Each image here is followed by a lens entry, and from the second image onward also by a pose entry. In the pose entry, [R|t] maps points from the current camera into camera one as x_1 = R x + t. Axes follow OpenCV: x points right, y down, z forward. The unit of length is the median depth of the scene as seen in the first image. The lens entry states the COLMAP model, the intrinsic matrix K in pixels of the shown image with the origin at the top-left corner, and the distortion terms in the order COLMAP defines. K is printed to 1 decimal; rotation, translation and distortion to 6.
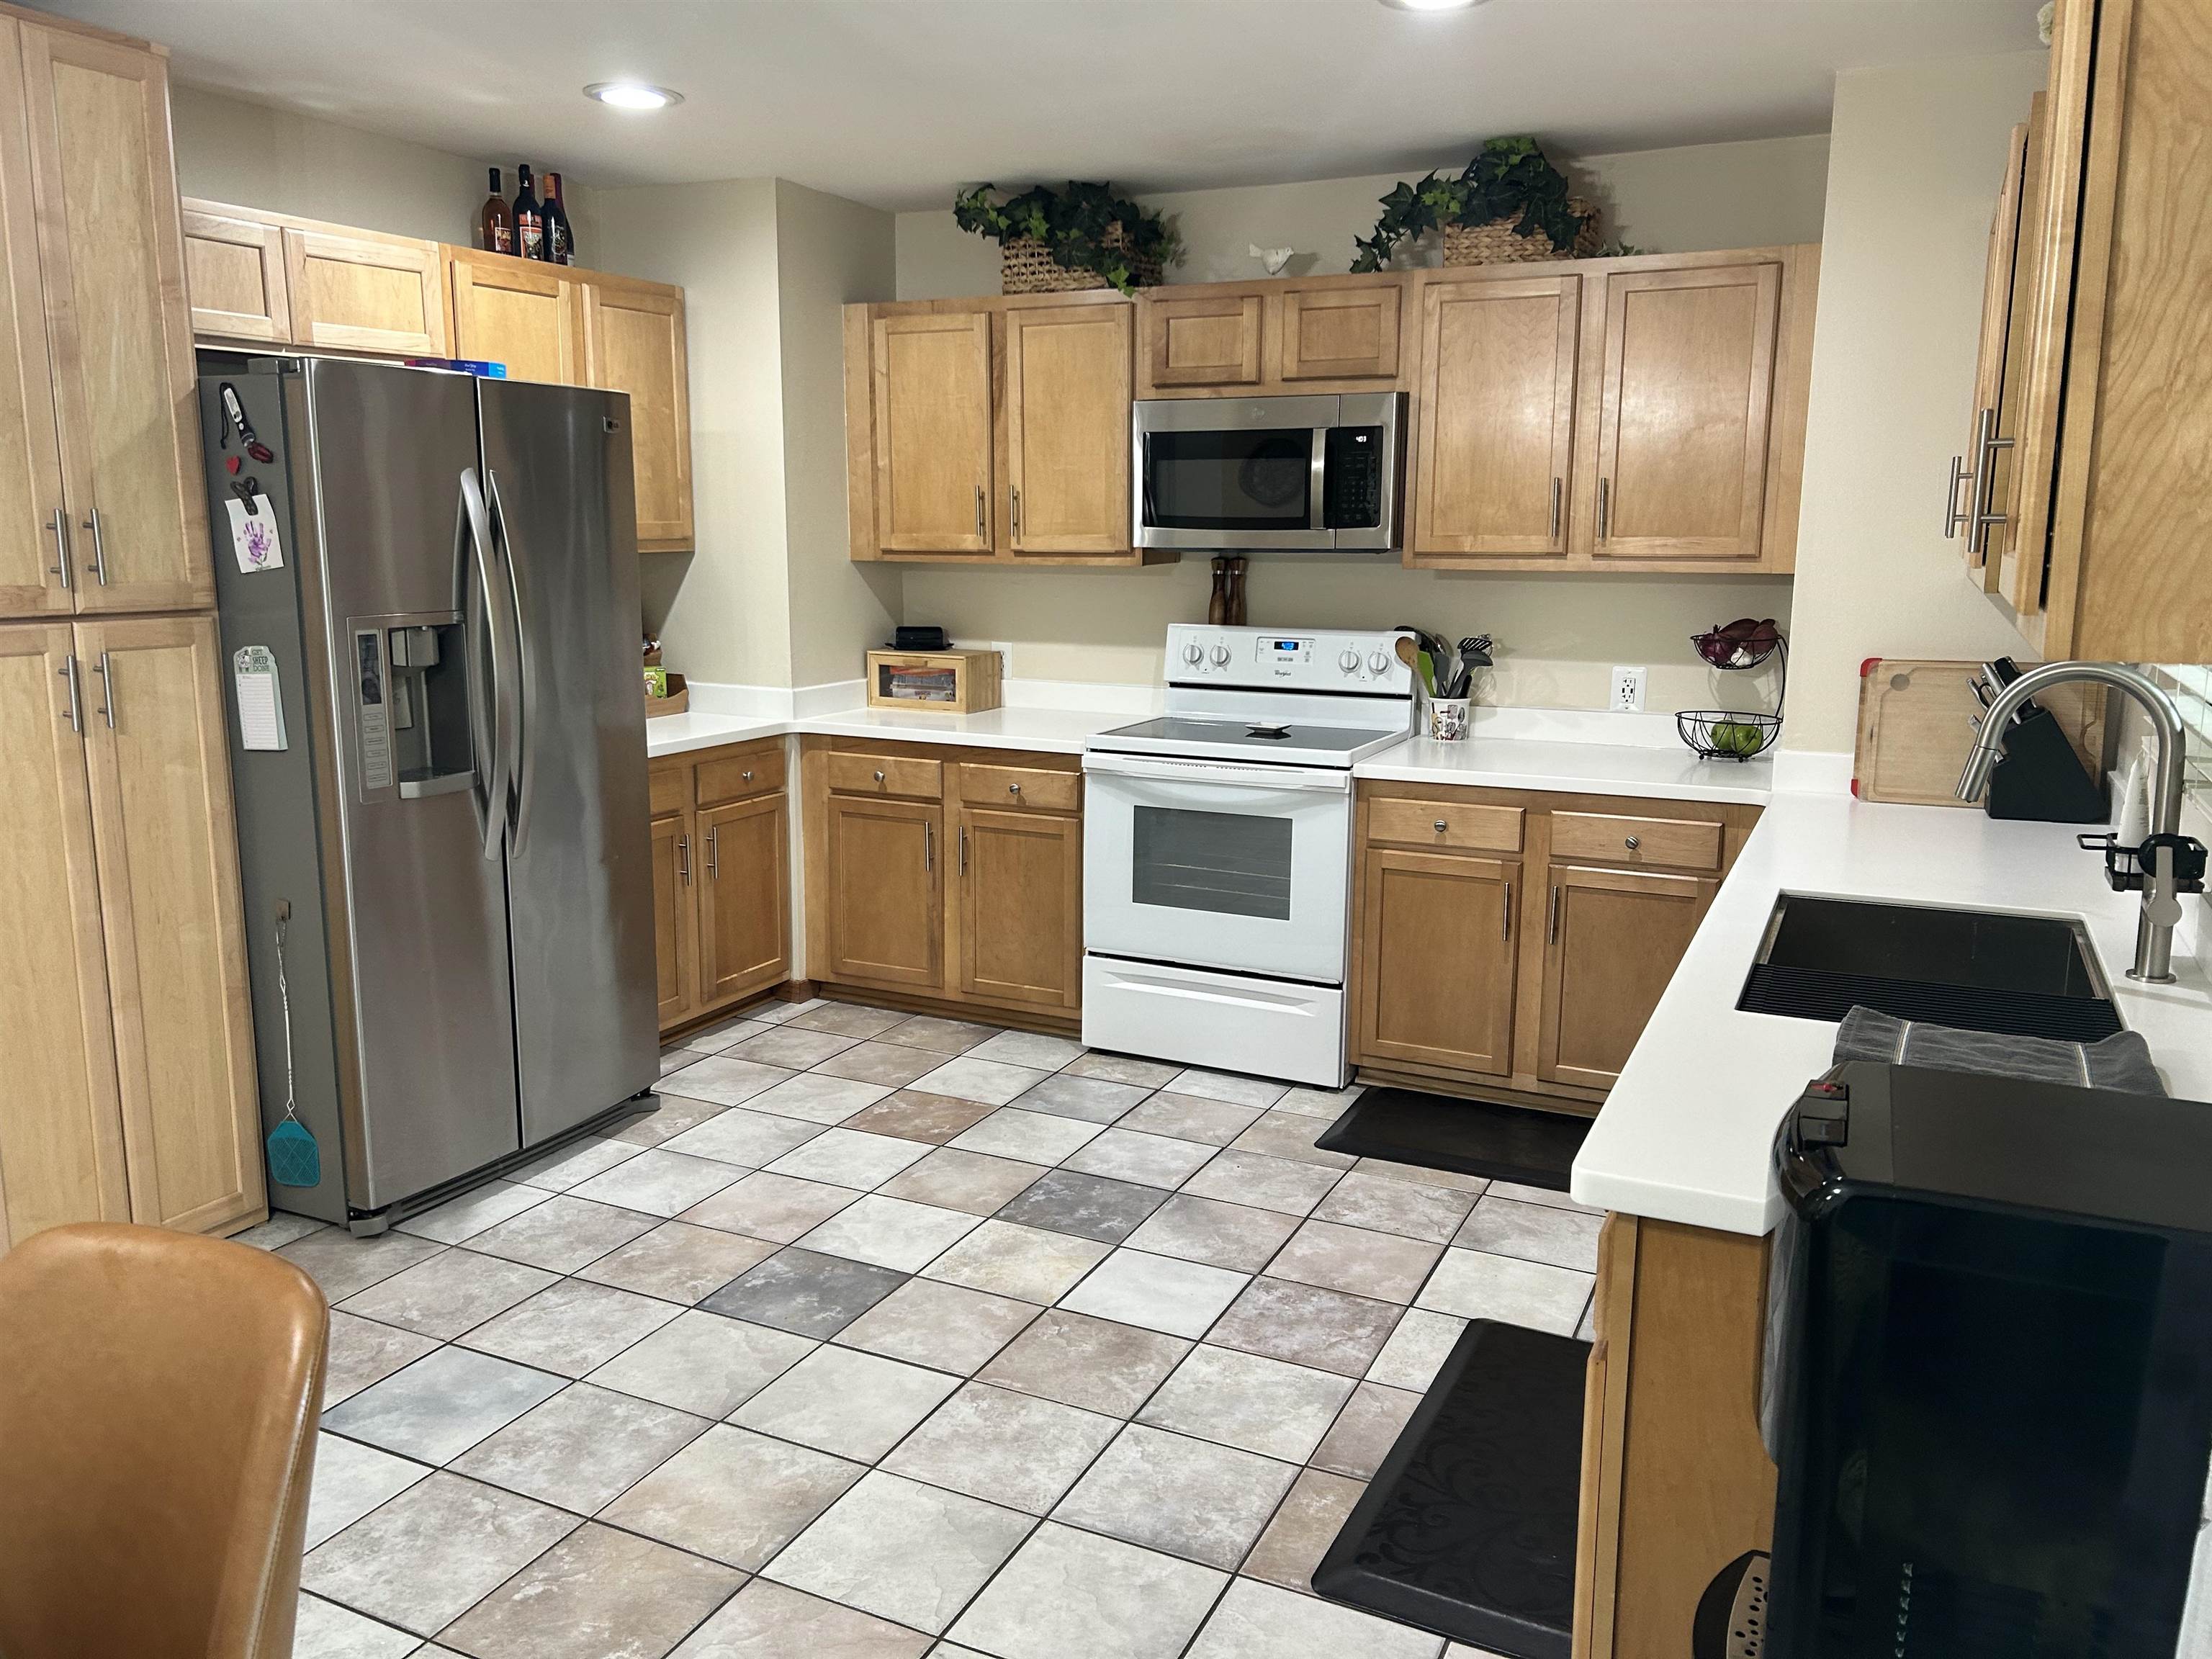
lens RADIAL K [[1669.6, 0, 1087.2], [0, 1669.6, 823.4], [0, 0, 1]] dist [0.065980, -0.078770]
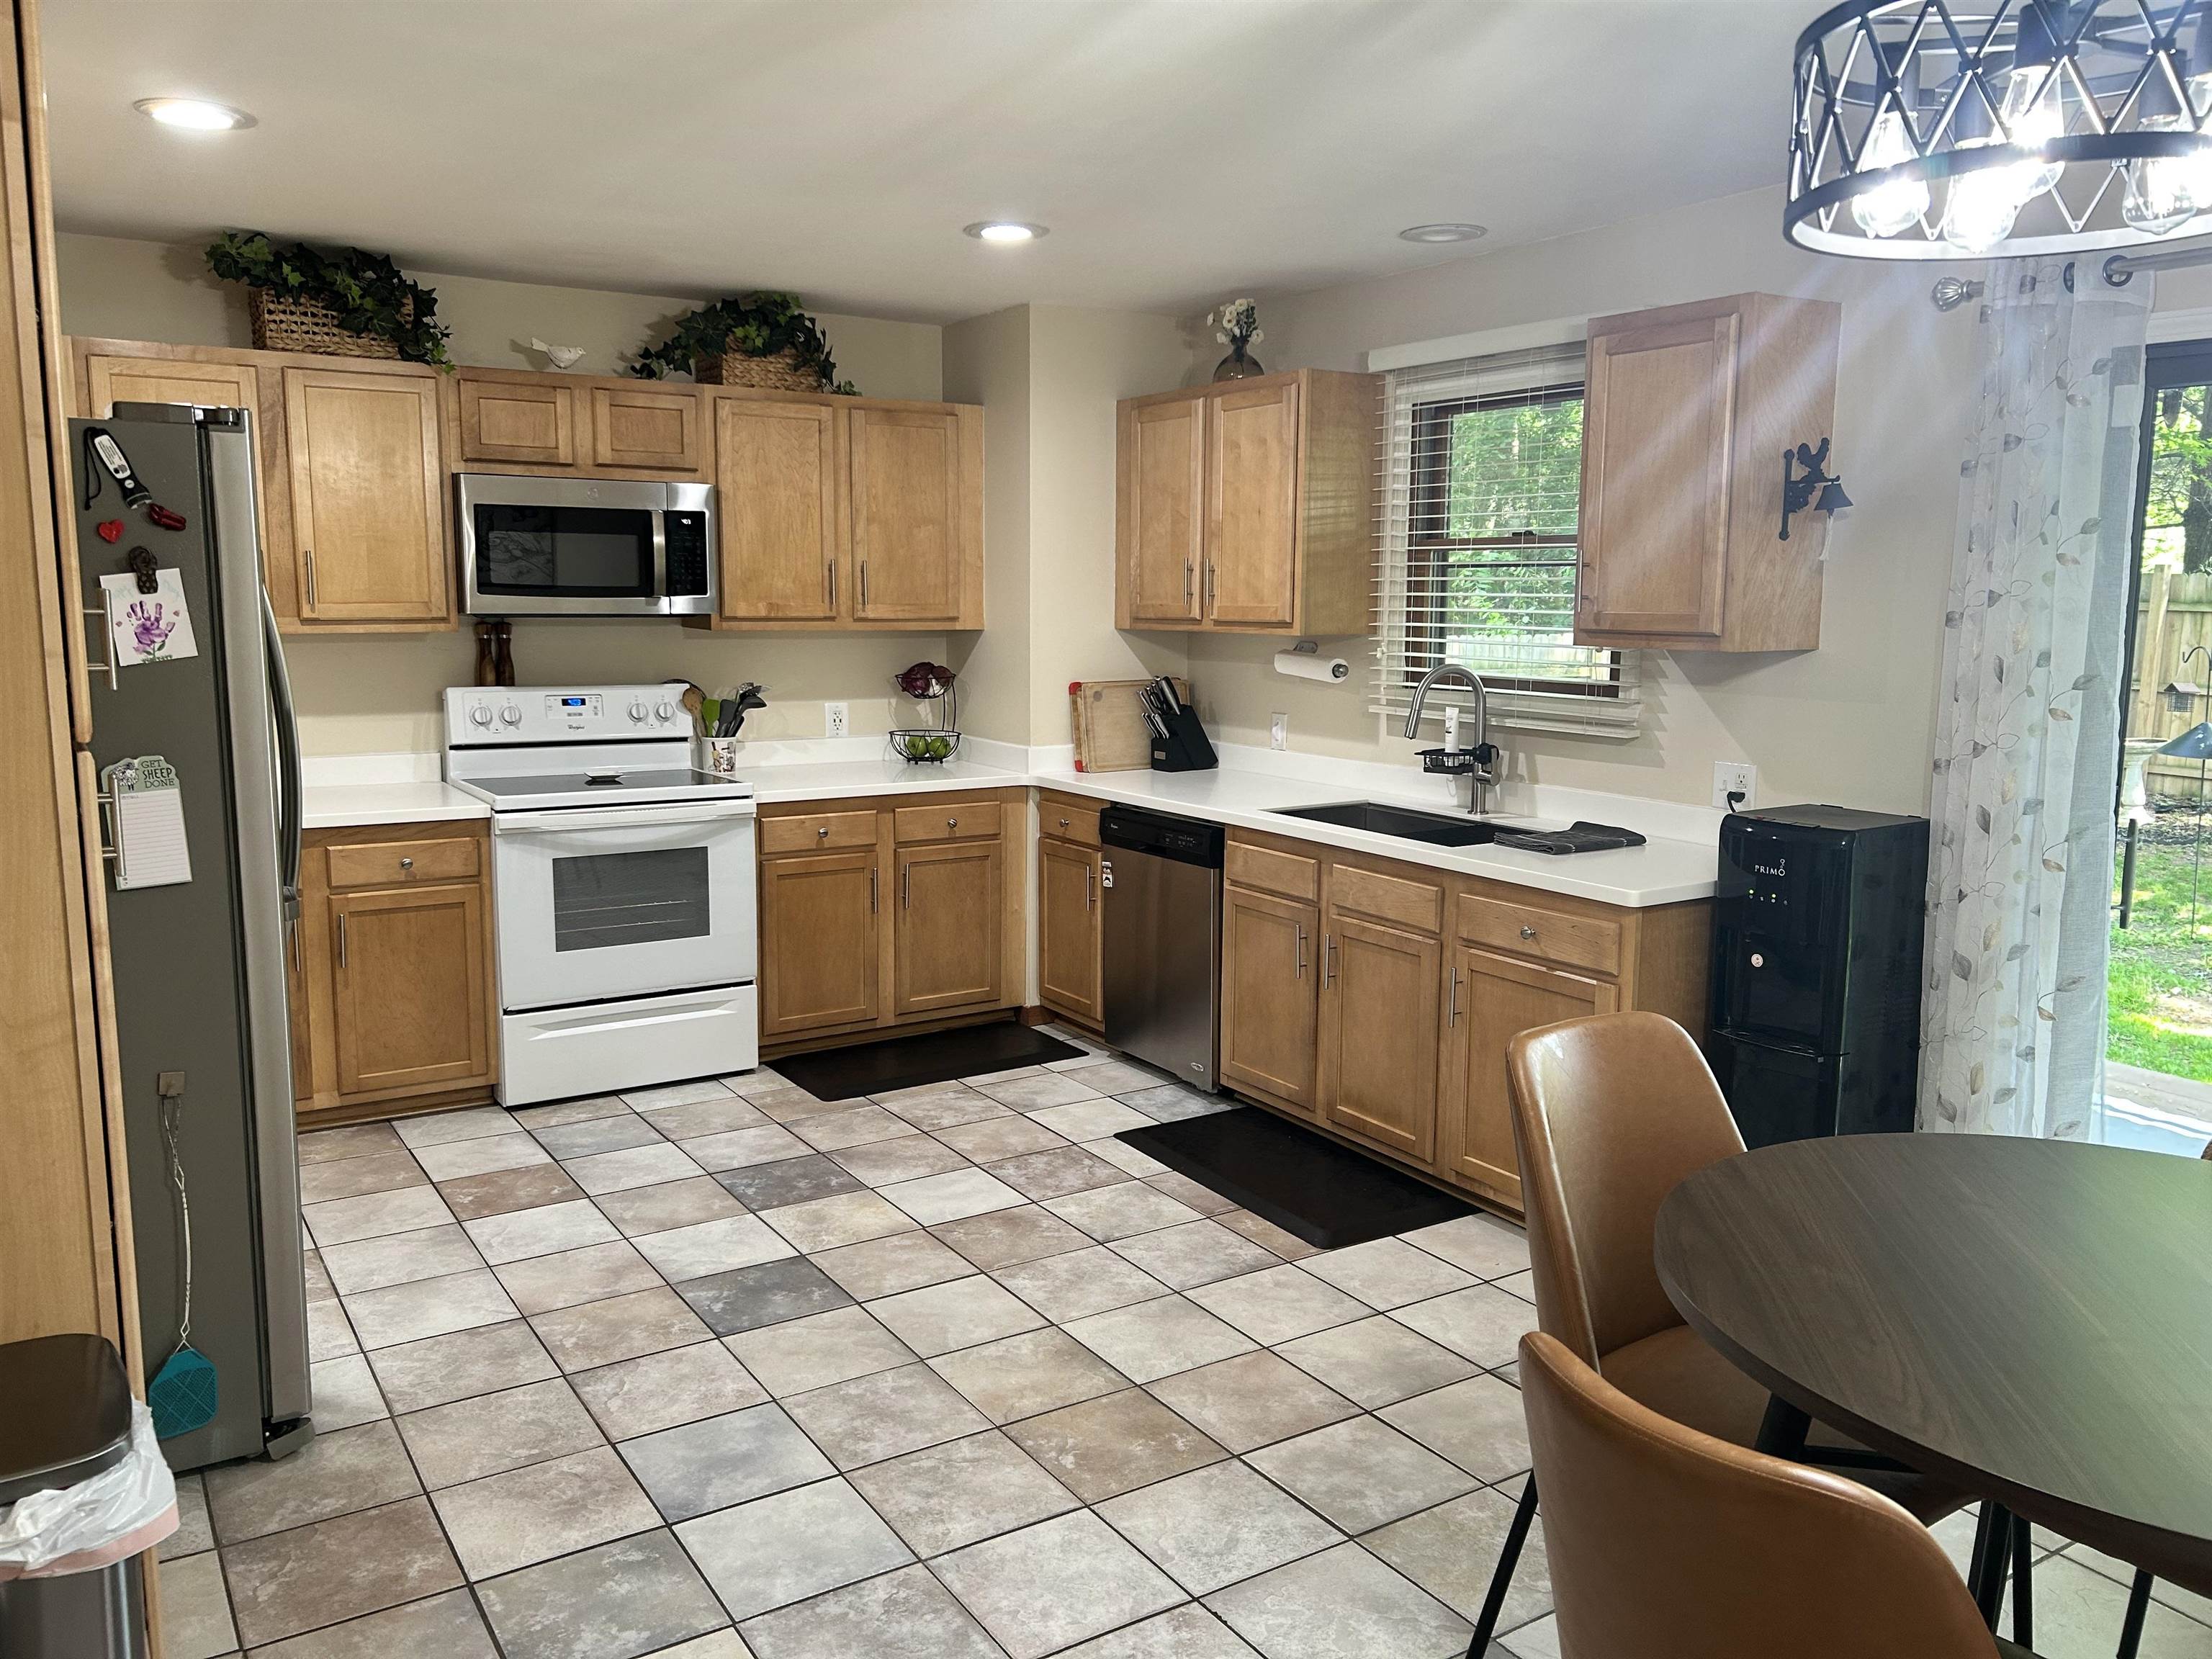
lens RADIAL K [[1669.6, 0, 1098.9], [0, 1669.6, 818.2], [0, 0, 1]] dist [0.065980, -0.078770]
pose [[0.519359, -0.117054, 0.846501, -0.734649], [0.147416, 0.987996, 0.046175, -0.036421], [-0.841745, 0.100807, 0.530380, 0.156991]]
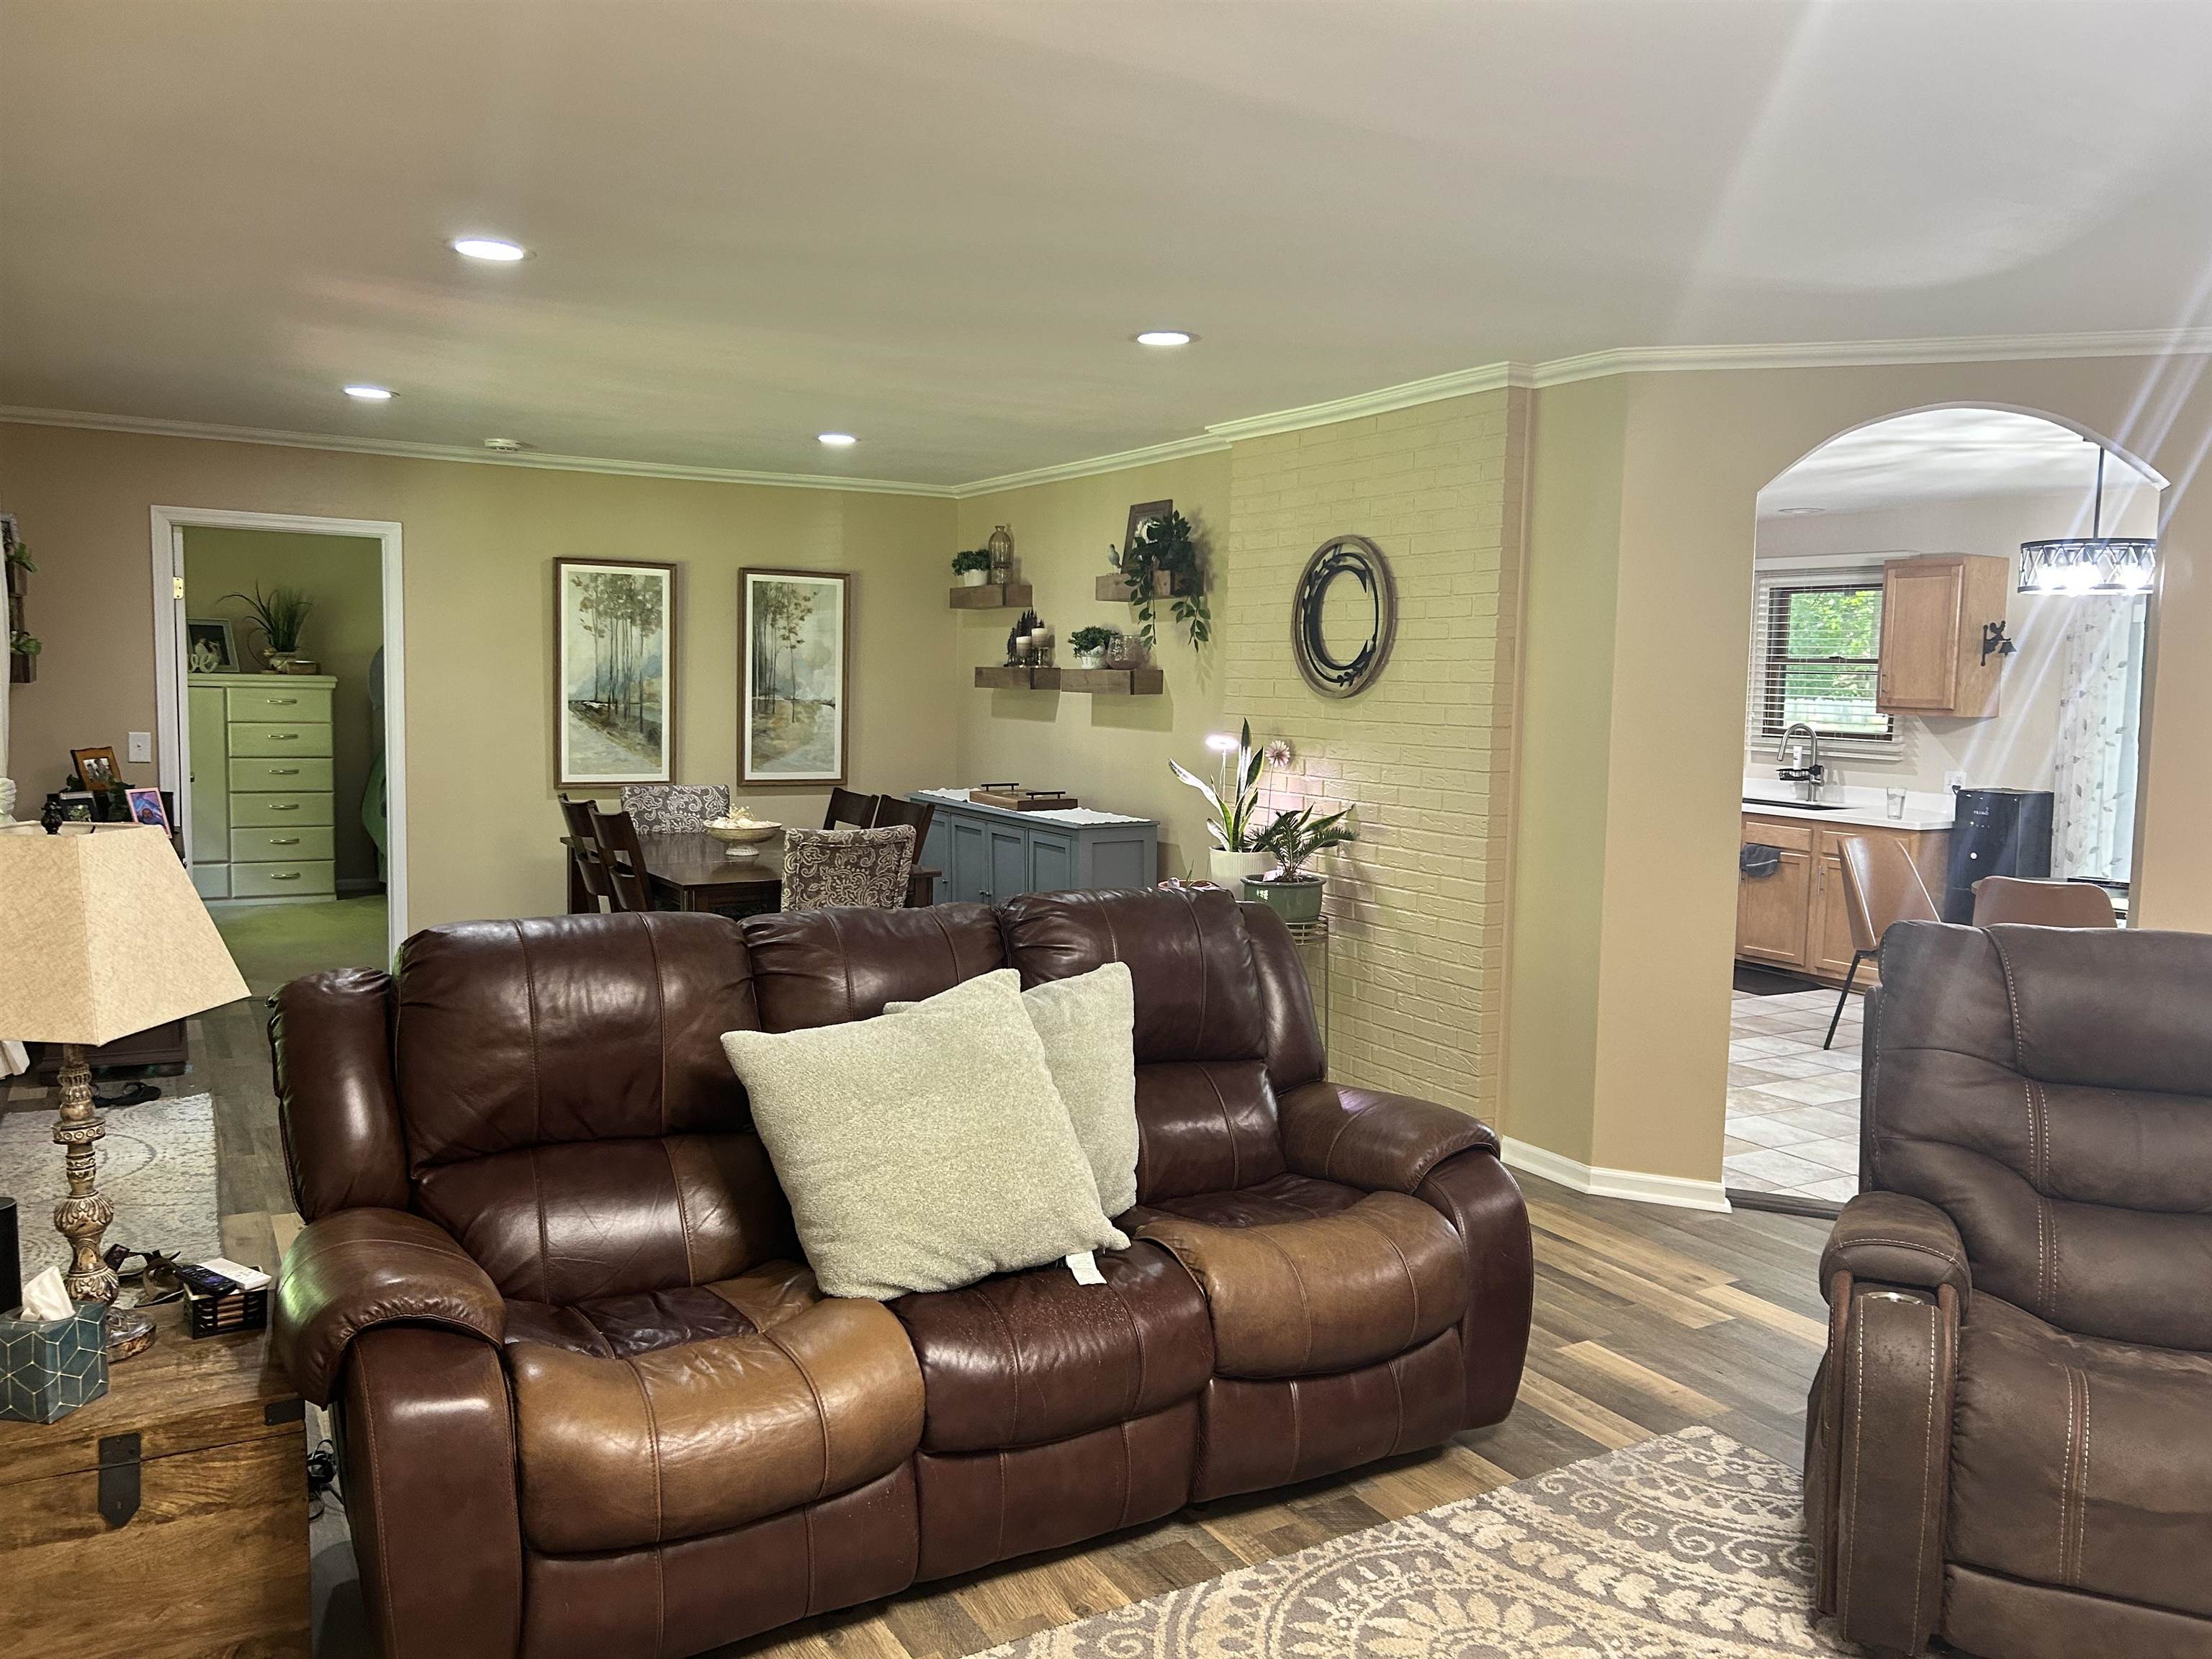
lens RADIAL K [[1669.6, 0, 1112.1], [0, 1669.6, 820.2], [0, 0, 1]] dist [0.065980, -0.078770]
pose [[0.553189, -0.067017, 0.830356, -1.945551], [0.131391, 0.991302, -0.007526, -0.028507], [-0.822629, 0.113265, 0.557182, 0.072509]]
